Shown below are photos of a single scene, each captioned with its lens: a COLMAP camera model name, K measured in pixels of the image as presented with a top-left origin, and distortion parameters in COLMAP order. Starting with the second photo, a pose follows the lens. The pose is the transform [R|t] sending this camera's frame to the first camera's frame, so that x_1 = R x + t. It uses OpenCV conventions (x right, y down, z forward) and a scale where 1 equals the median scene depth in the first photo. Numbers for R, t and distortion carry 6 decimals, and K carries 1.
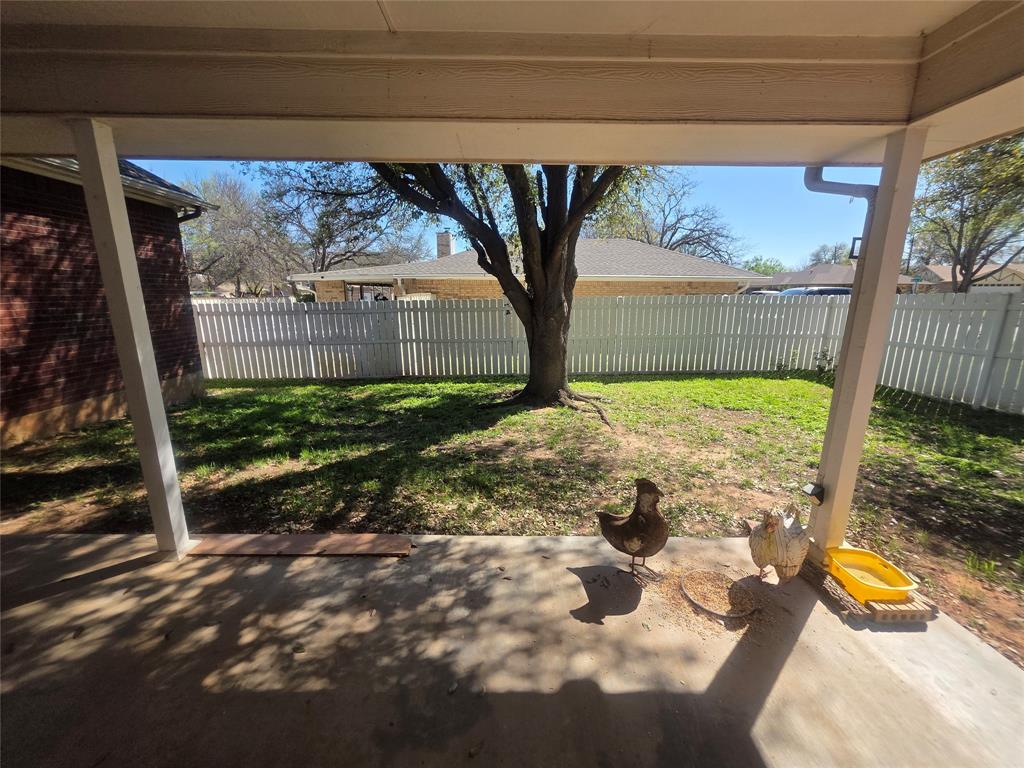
lens RADIAL K [[411.7, 0, 512.0], [0, 411.7, 384.0], [0, 0, 1]] dist [0.006405, -0.000849]
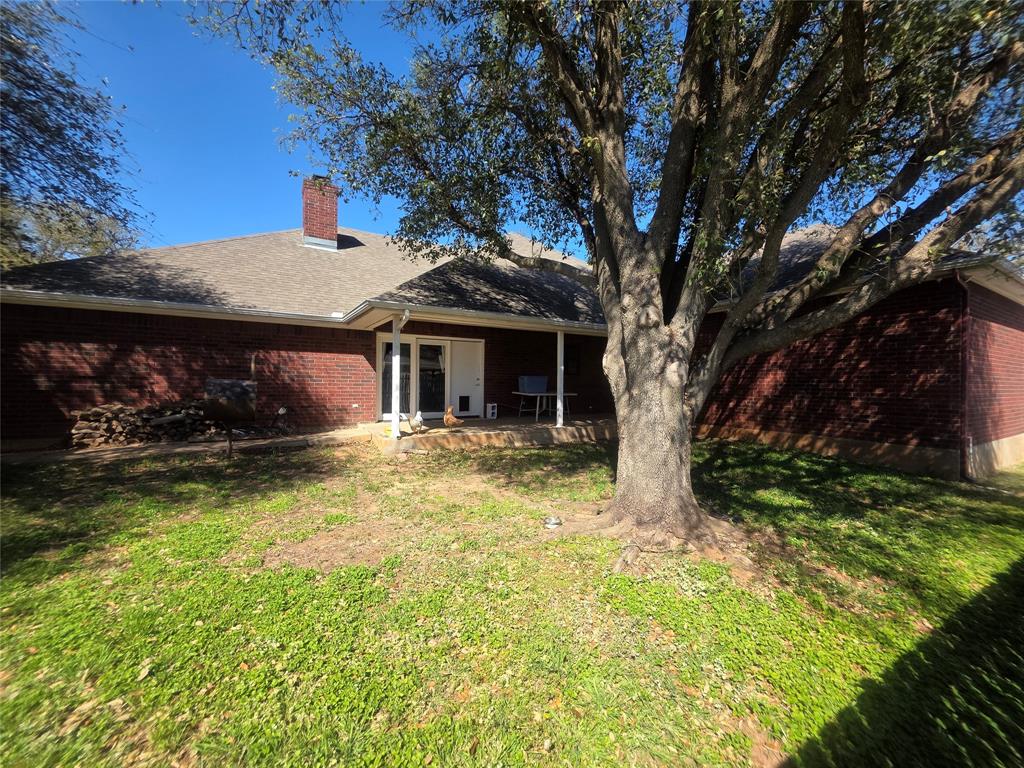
lens RADIAL K [[411.7, 0, 512.0], [0, 411.7, 384.0], [0, 0, 1]] dist [0.006405, -0.000849]
pose [[-0.856793, -0.013986, -0.515471, 0.737115], [-0.128071, 0.974082, 0.186443, -0.311936], [0.499504, 0.225760, -0.836378, 1.815964]]
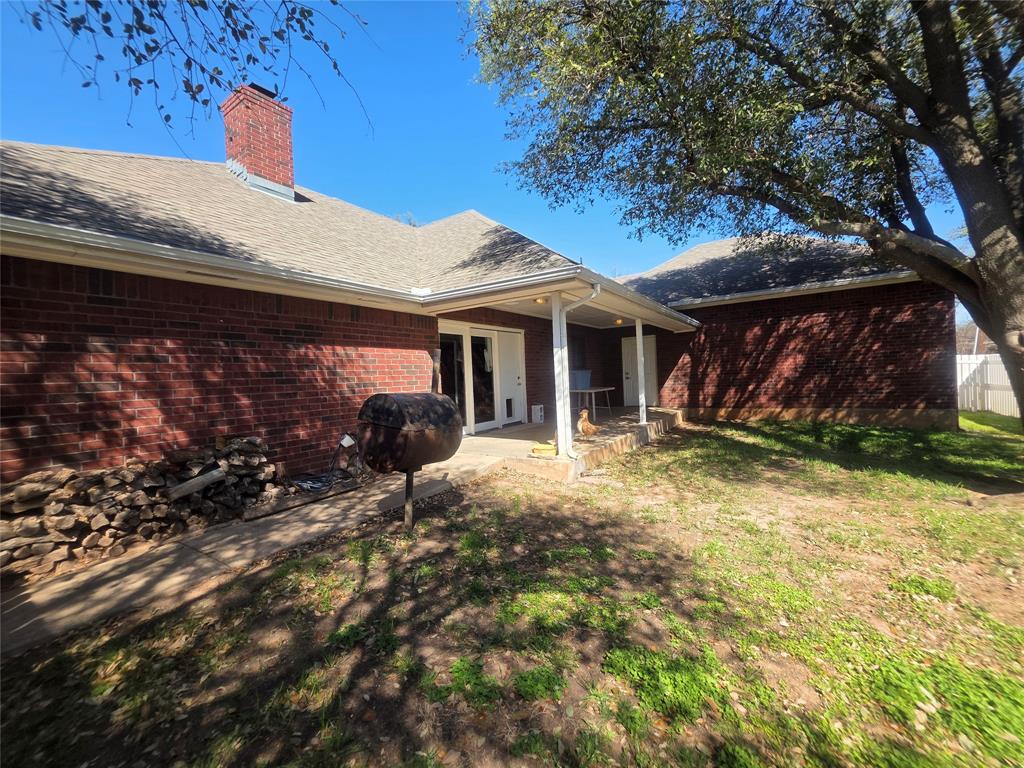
lens RADIAL K [[411.7, 0, 512.0], [0, 411.7, 384.0], [0, 0, 1]] dist [0.006405, -0.000849]
pose [[-0.551425, 0.032162, -0.833604, 1.295573], [-0.138976, 0.981751, 0.129809, -0.116971], [0.822567, 0.187432, -0.536892, 0.879749]]
